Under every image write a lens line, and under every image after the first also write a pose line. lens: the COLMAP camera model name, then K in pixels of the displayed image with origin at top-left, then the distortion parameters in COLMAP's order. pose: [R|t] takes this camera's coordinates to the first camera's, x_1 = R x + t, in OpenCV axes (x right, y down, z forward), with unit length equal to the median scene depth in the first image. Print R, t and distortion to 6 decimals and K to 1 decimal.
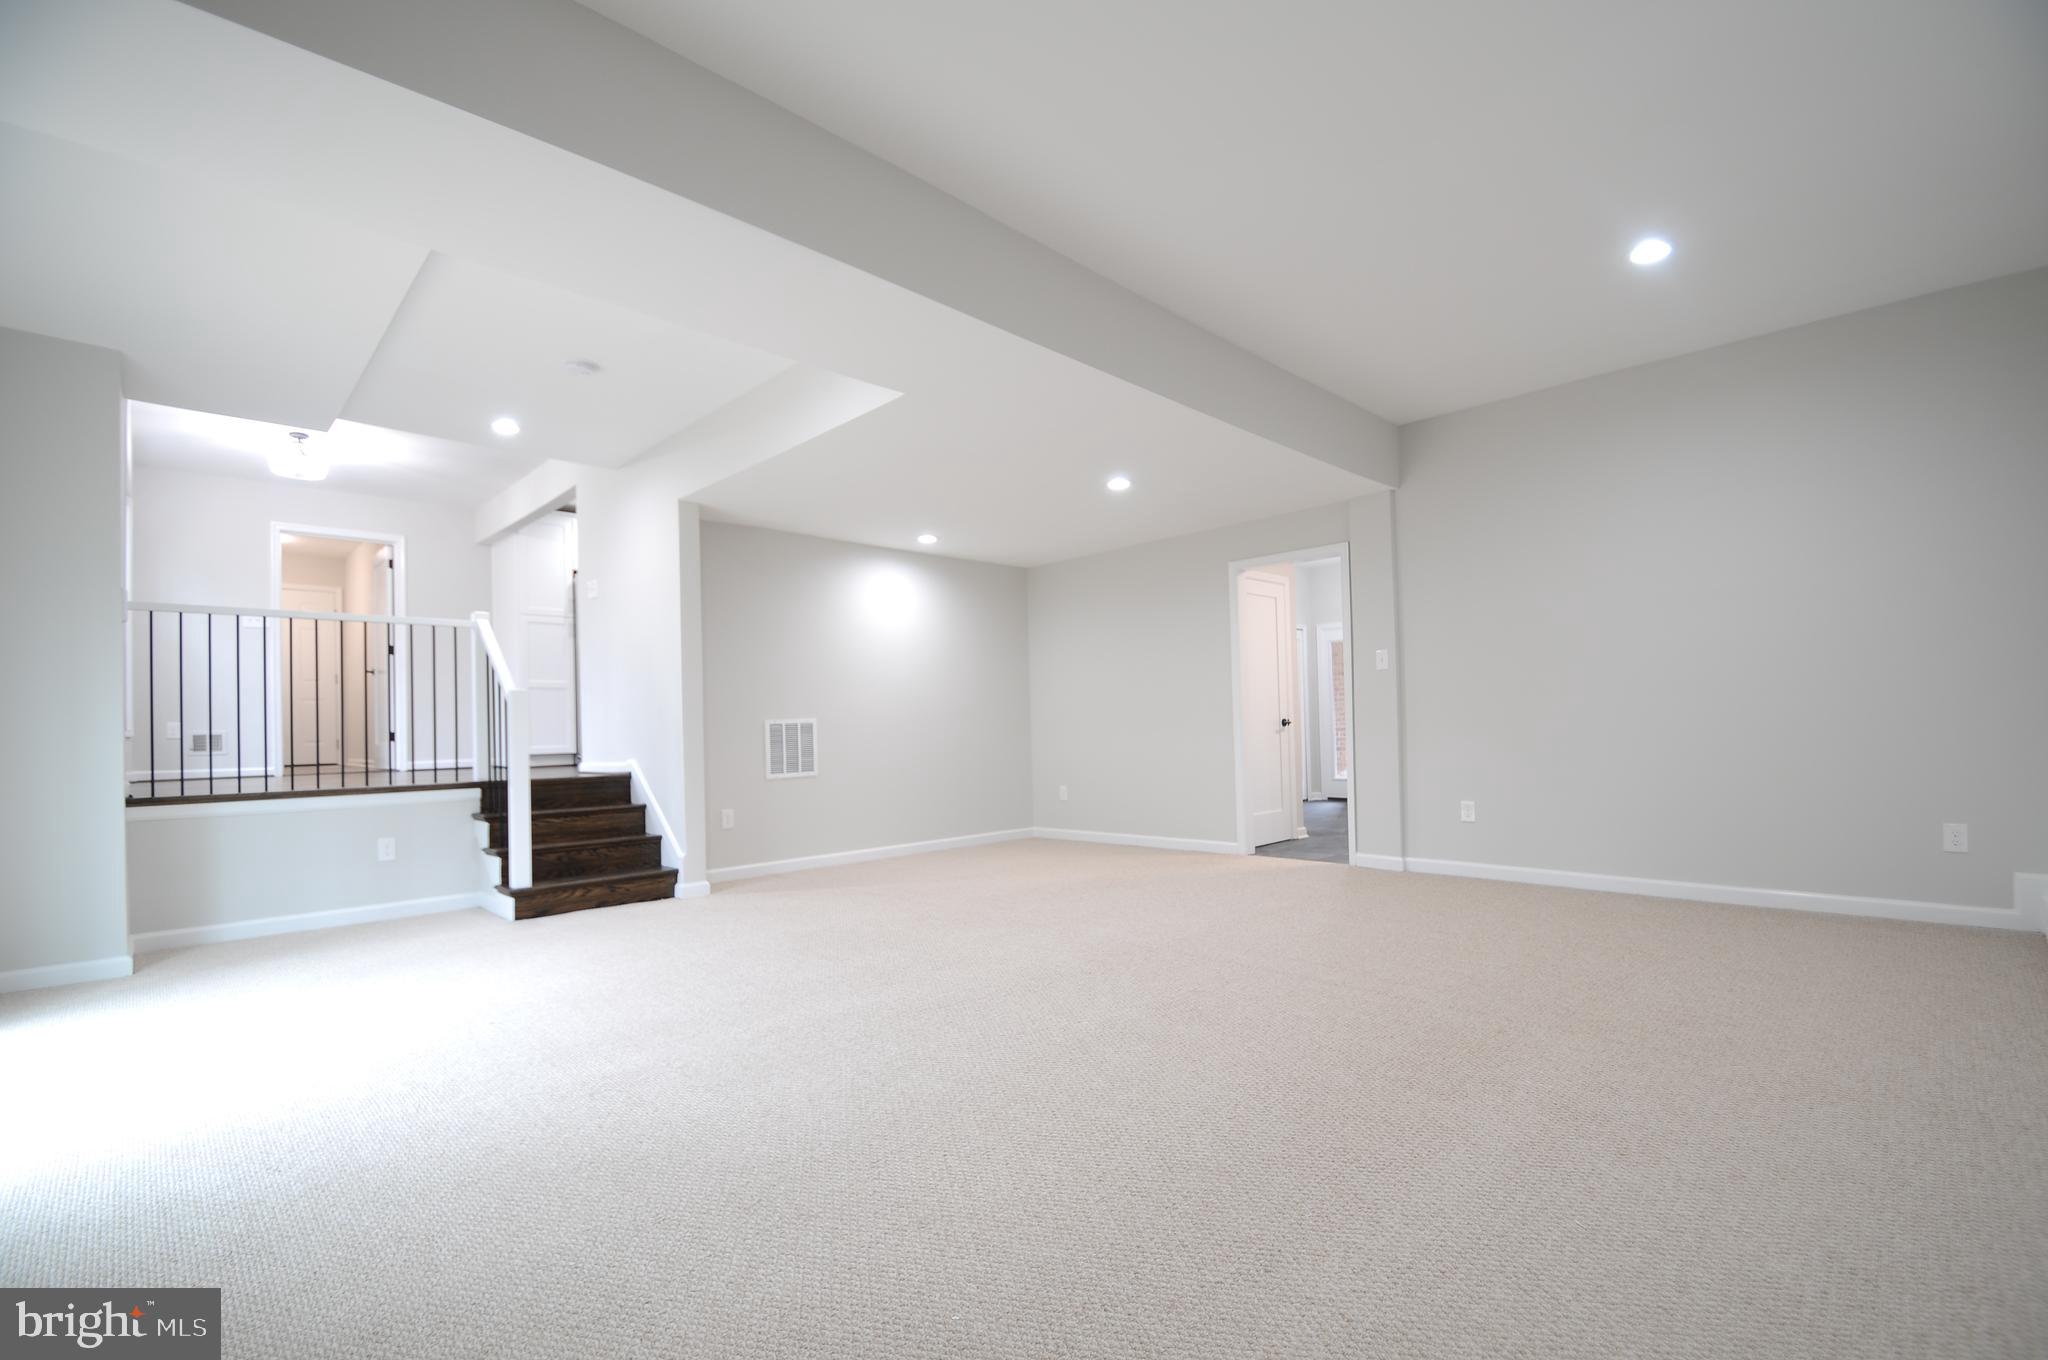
lens RADIAL K [[900.7, 0, 1033.1], [0, 900.7, 707.2], [0, 0, 1]] dist [-0.000381, -0.000974]
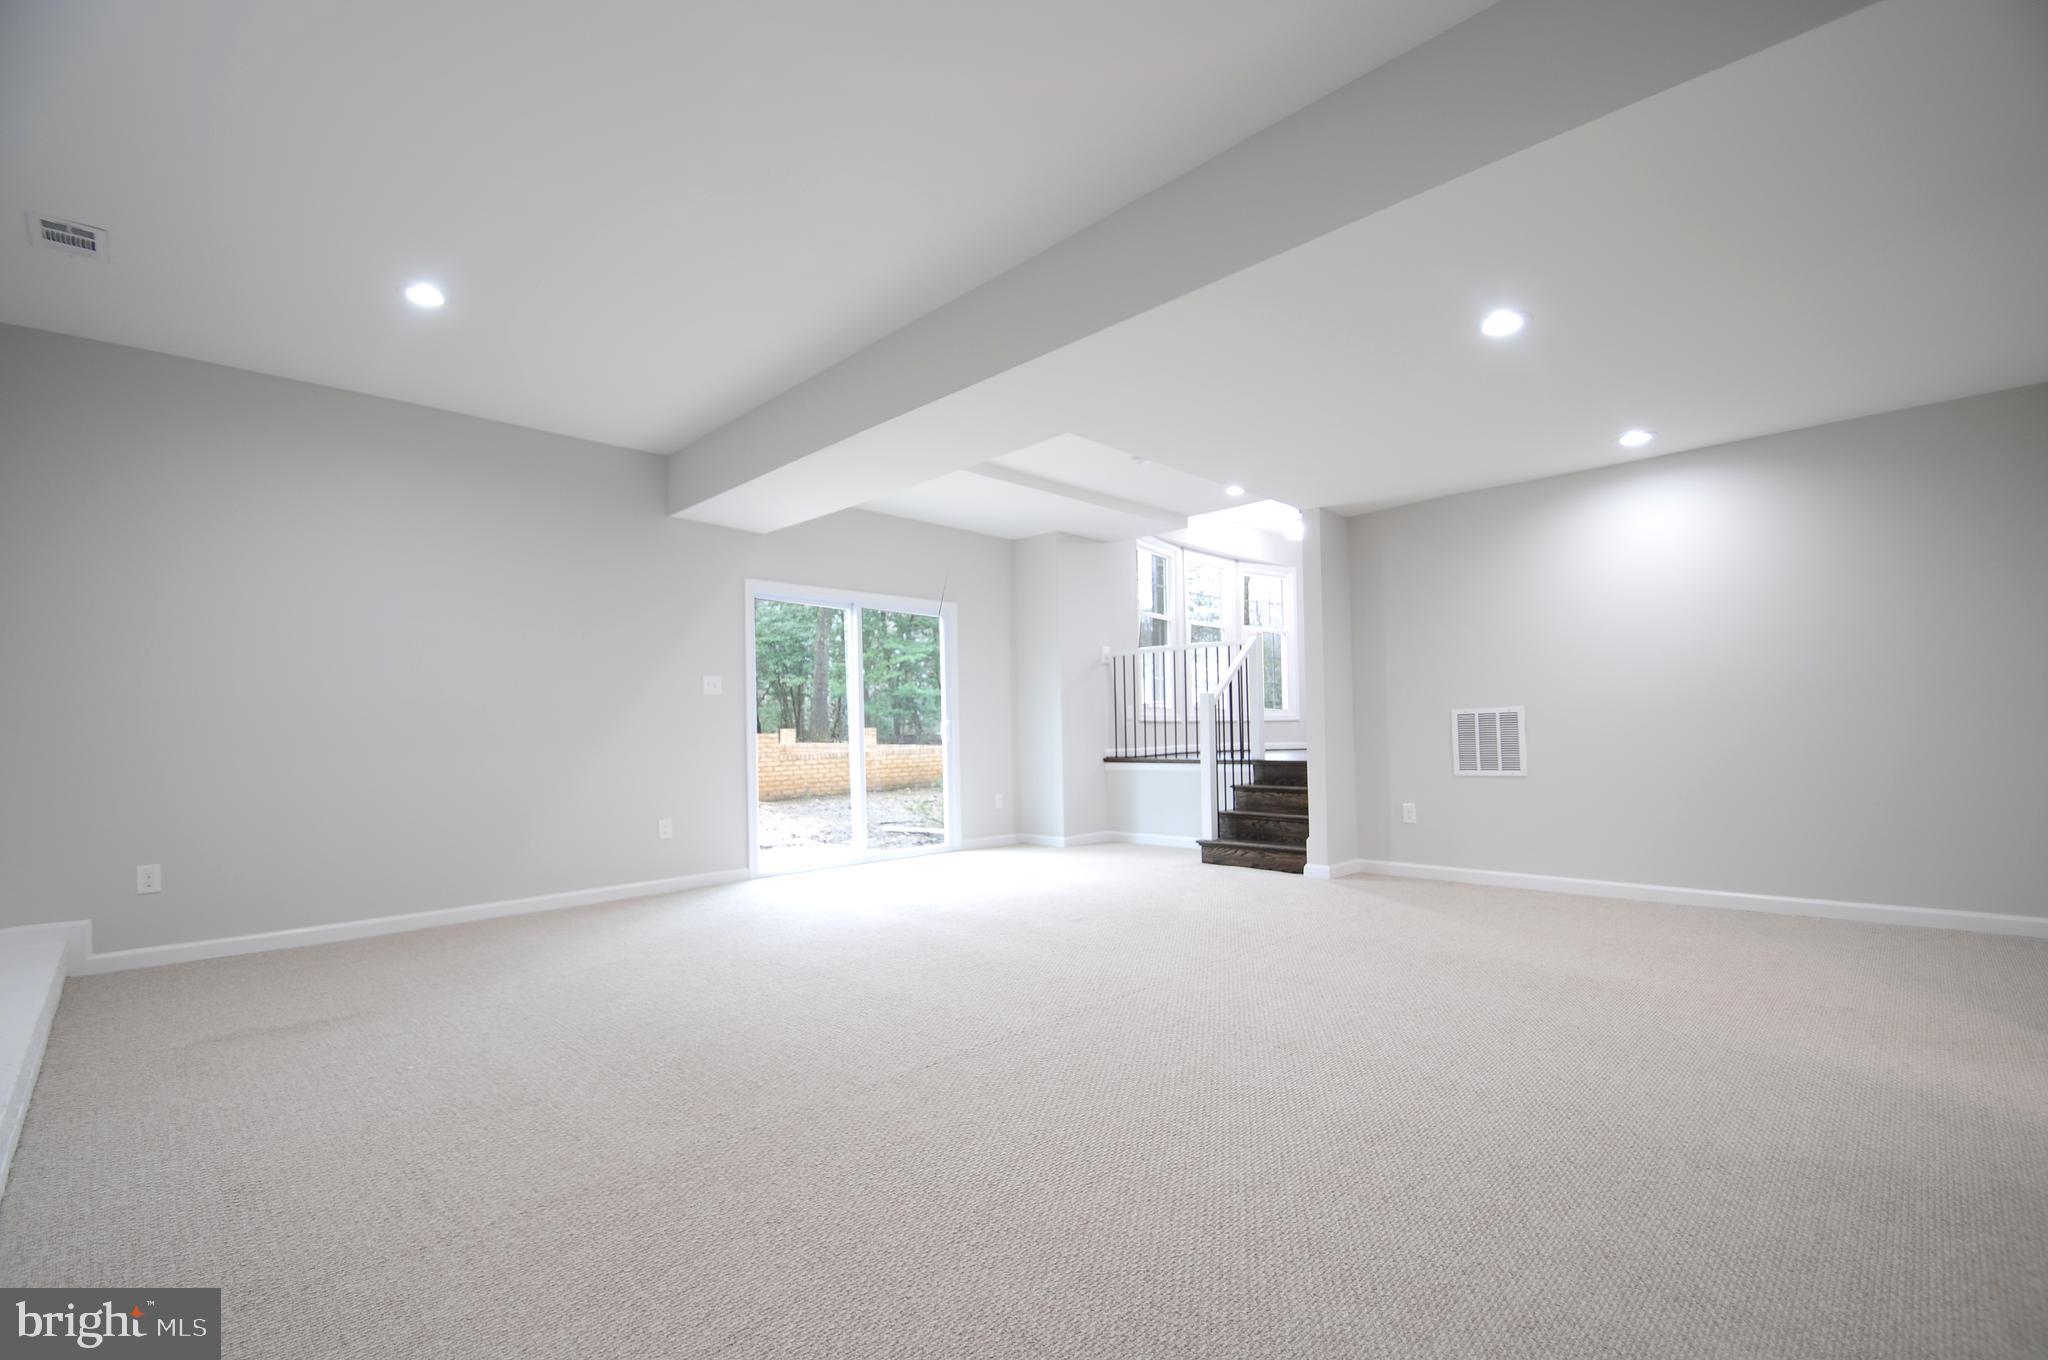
lens RADIAL K [[900.7, 0, 1033.1], [0, 900.7, 707.2], [0, 0, 1]] dist [-0.000381, -0.000974]
pose [[-0.013208, -0.006001, -0.999895, 0.647096], [0.040316, 0.999166, -0.006529, 0.000874], [0.999100, -0.040398, -0.012955, 0.633983]]
